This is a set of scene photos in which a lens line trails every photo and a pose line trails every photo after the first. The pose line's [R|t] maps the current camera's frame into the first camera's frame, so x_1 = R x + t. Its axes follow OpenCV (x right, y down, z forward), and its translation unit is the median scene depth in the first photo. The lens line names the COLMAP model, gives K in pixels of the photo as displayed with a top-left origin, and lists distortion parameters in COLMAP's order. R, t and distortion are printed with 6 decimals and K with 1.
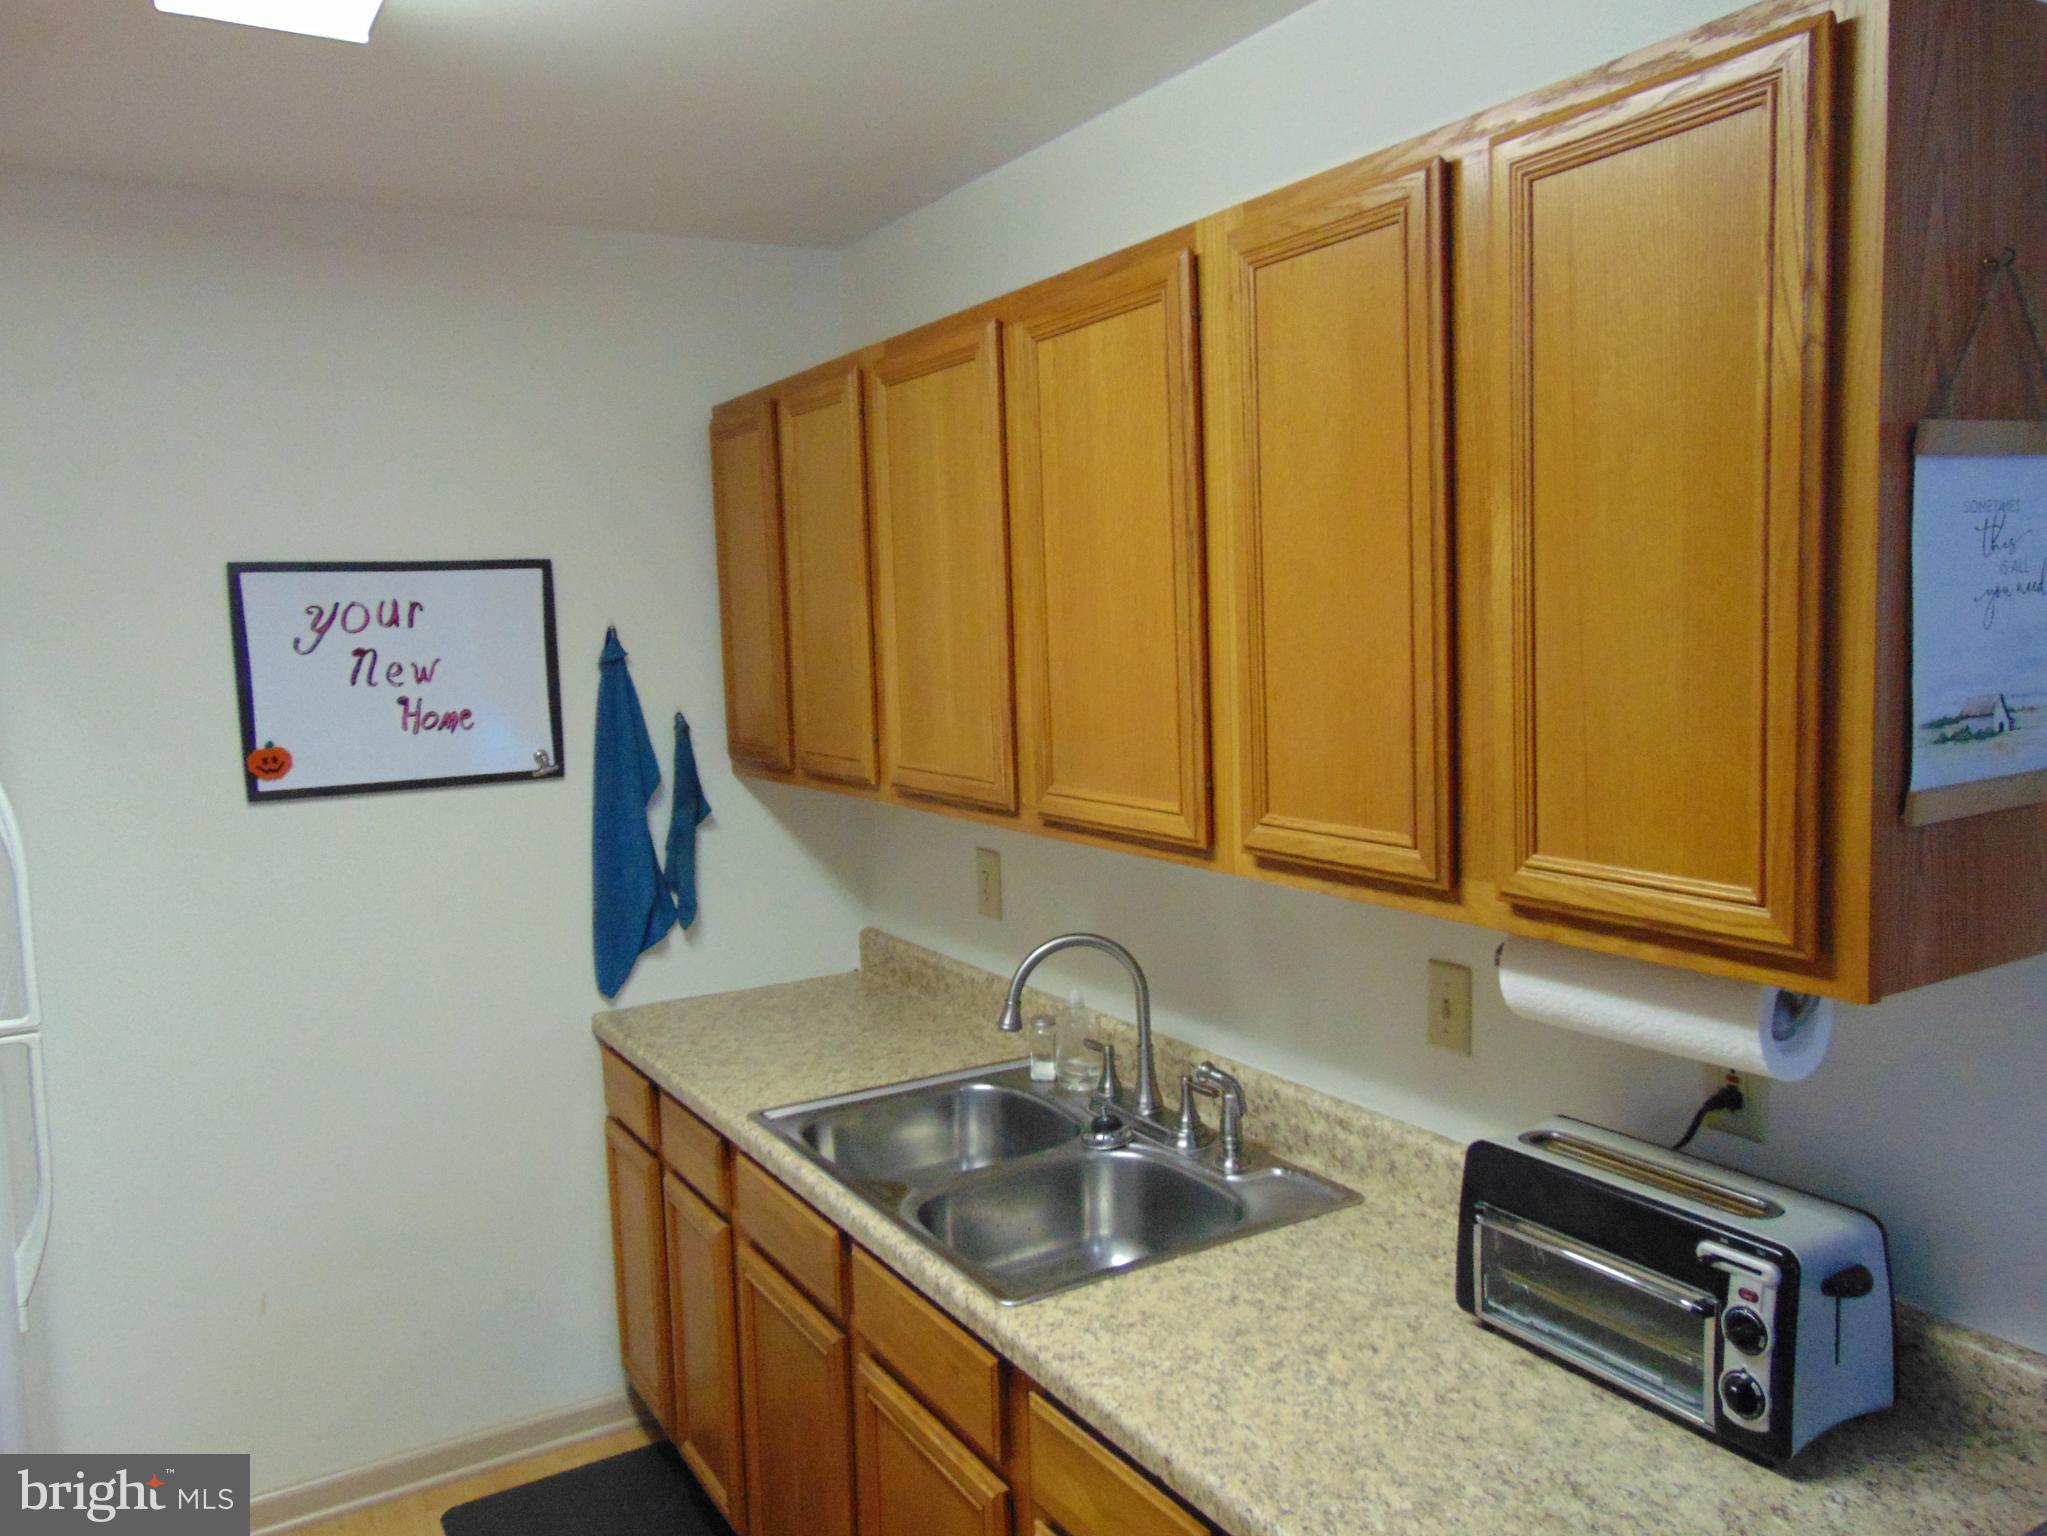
lens RADIAL K [[1544.5, 0, 1020.3], [0, 1544.5, 773.5], [0, 0, 1]] dist [-0.031105, 0.076065]
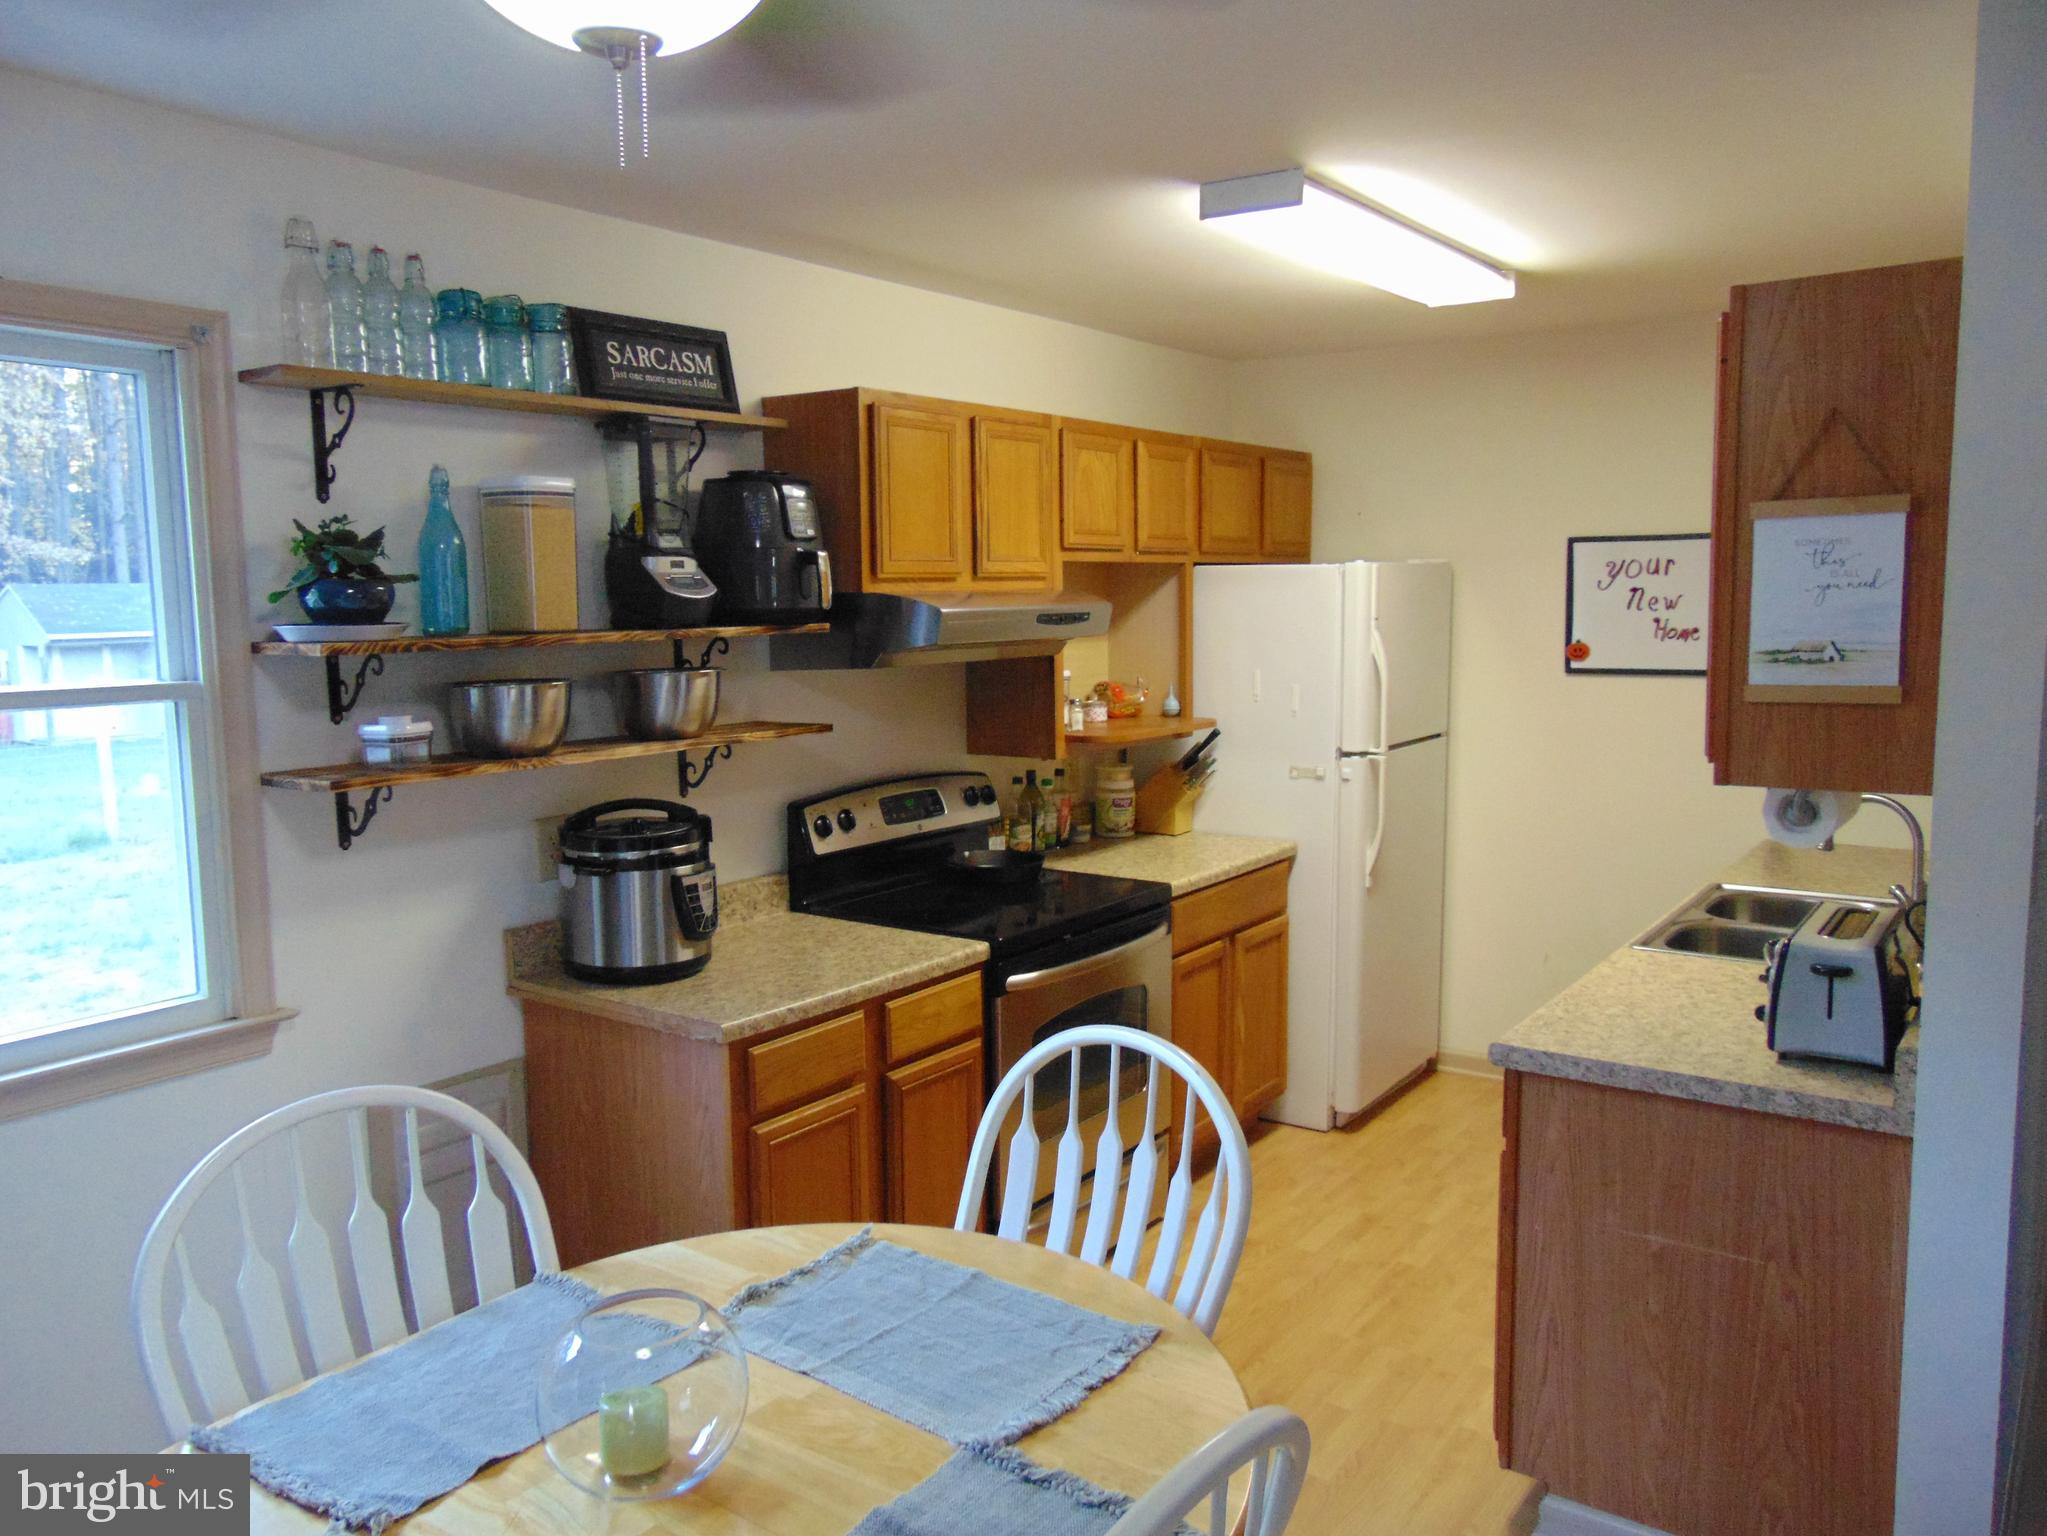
lens RADIAL K [[1544.5, 0, 1020.3], [0, 1544.5, 773.5], [0, 0, 1]] dist [-0.031105, 0.076065]
pose [[0.406417, 0.135220, -0.903626, 0.856441], [-0.089078, 0.990141, 0.108102, -0.002659], [0.909335, 0.036558, 0.414455, -0.295757]]
